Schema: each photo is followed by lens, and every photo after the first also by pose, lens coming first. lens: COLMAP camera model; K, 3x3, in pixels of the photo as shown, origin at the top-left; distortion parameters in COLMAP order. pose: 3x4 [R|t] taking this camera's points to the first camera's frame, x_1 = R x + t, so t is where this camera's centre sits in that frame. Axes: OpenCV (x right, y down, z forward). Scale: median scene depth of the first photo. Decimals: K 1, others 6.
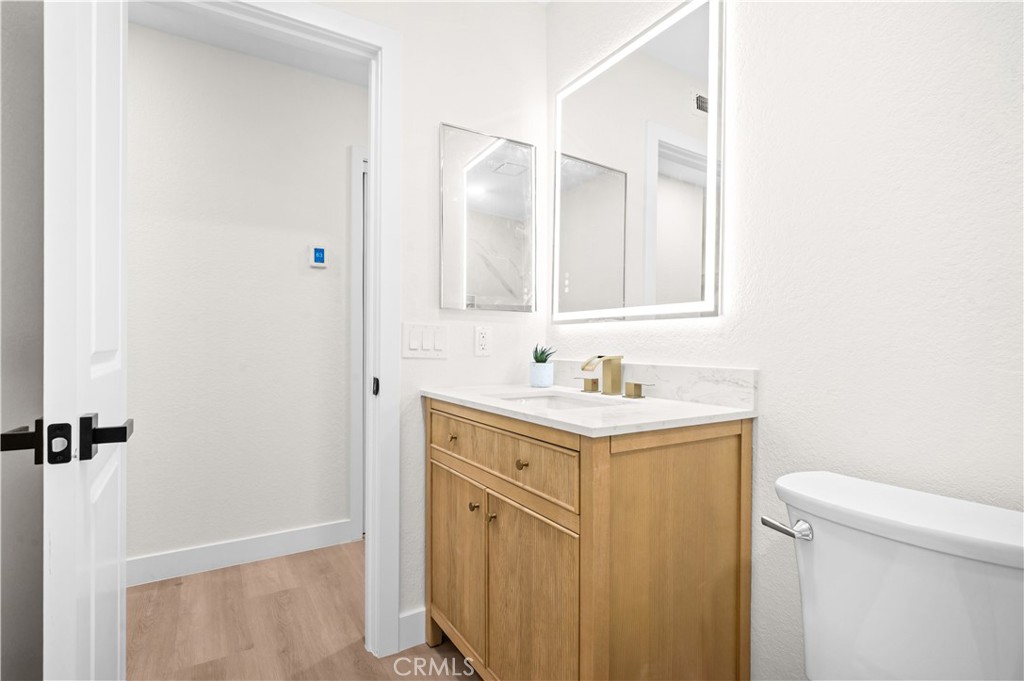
lens RADIAL K [[507.1, 0, 512.0], [0, 507.1, 340.5], [0, 0, 1]] dist [0.001801, 0.000121]
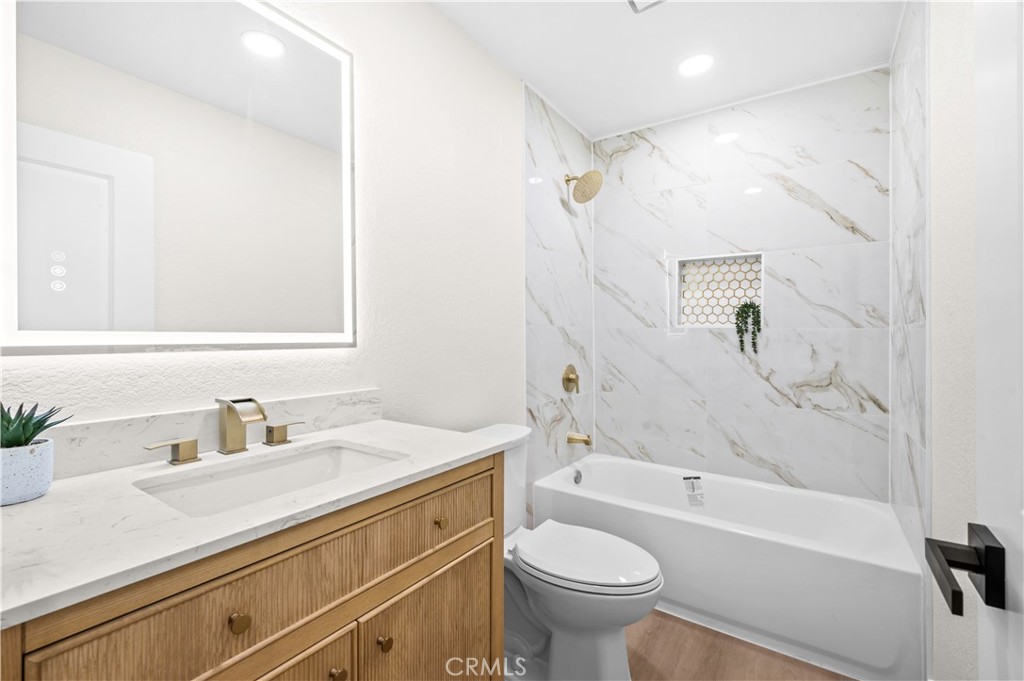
lens RADIAL K [[441.5, 0, 511.5], [0, 441.5, 337.2], [0, 0, 1]] dist [0.000682, 0.000203]
pose [[-0.402221, -0.003125, 0.915537, -0.658956], [-0.005635, 0.999984, 0.000937, -0.073121], [-0.915525, -0.004782, -0.402232, 1.075773]]
